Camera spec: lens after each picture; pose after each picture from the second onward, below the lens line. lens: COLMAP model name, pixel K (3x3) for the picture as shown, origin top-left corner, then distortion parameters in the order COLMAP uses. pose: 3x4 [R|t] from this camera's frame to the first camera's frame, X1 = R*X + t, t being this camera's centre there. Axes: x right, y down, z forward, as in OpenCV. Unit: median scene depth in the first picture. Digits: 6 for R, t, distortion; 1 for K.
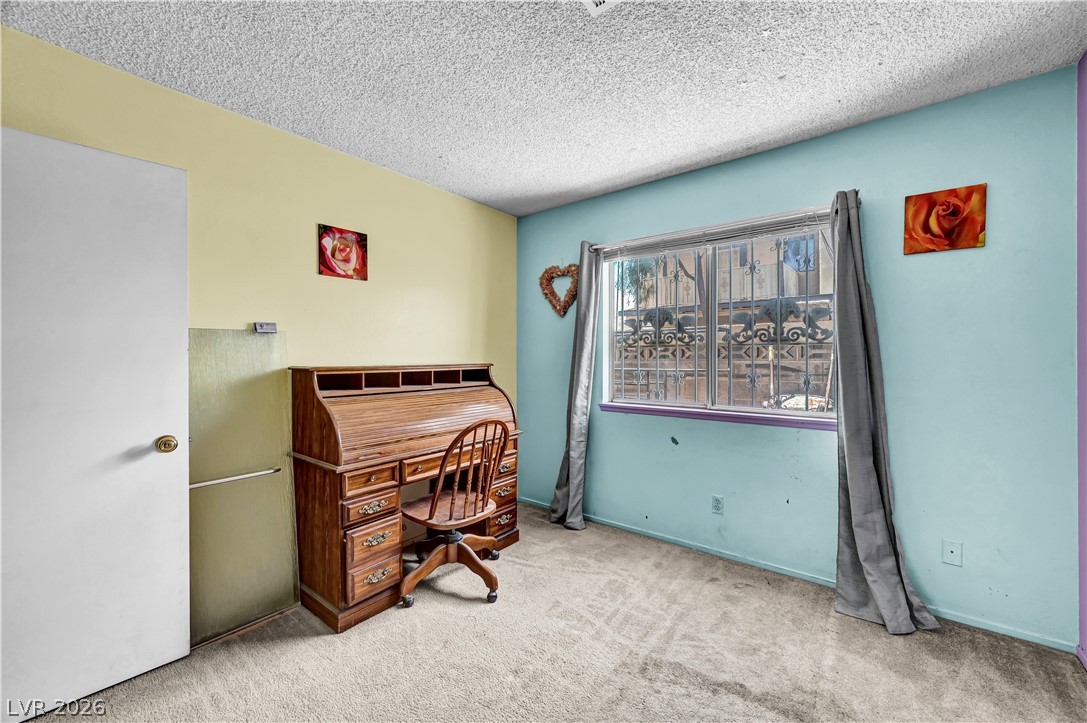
lens RADIAL K [[434.0, 0, 546.3], [0, 434.0, 358.6], [0, 0, 1]] dist [-0.003333, 0.001070]
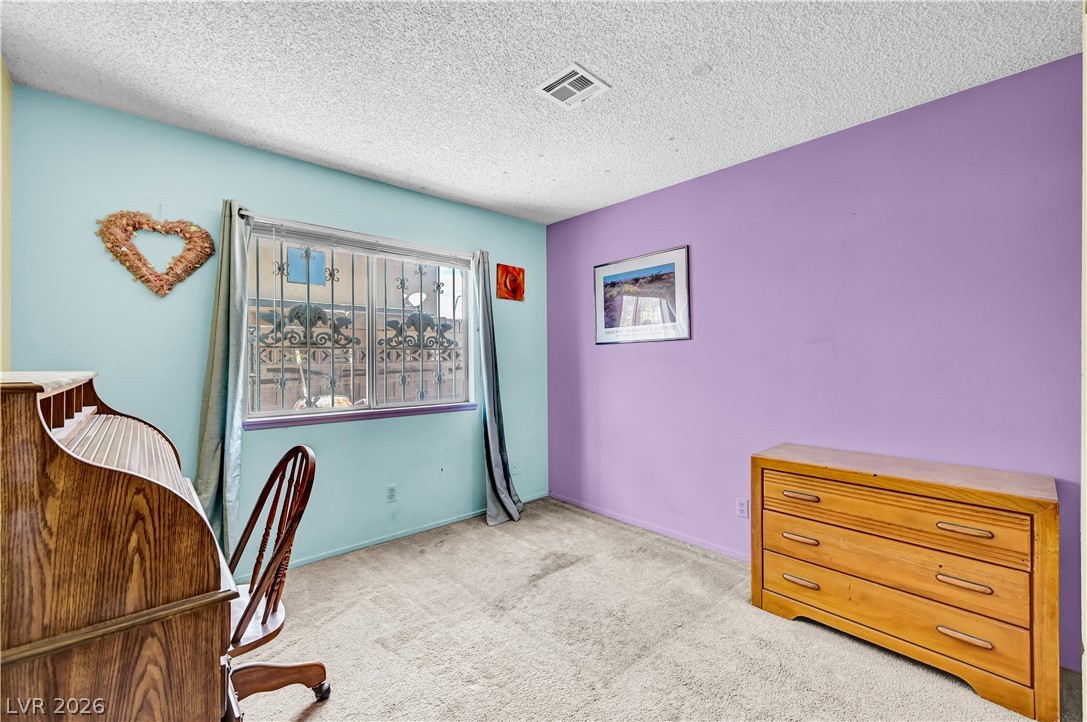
lens RADIAL K [[449.6, 0, 547.7], [0, 449.6, 358.5], [0, 0, 1]] dist [0.001430, 0.000099]
pose [[0.156270, 0.003765, 0.987707, -0.682347], [0.008109, 0.999954, -0.005095, 0.003018], [-0.987681, 0.008806, 0.156232, 0.434121]]
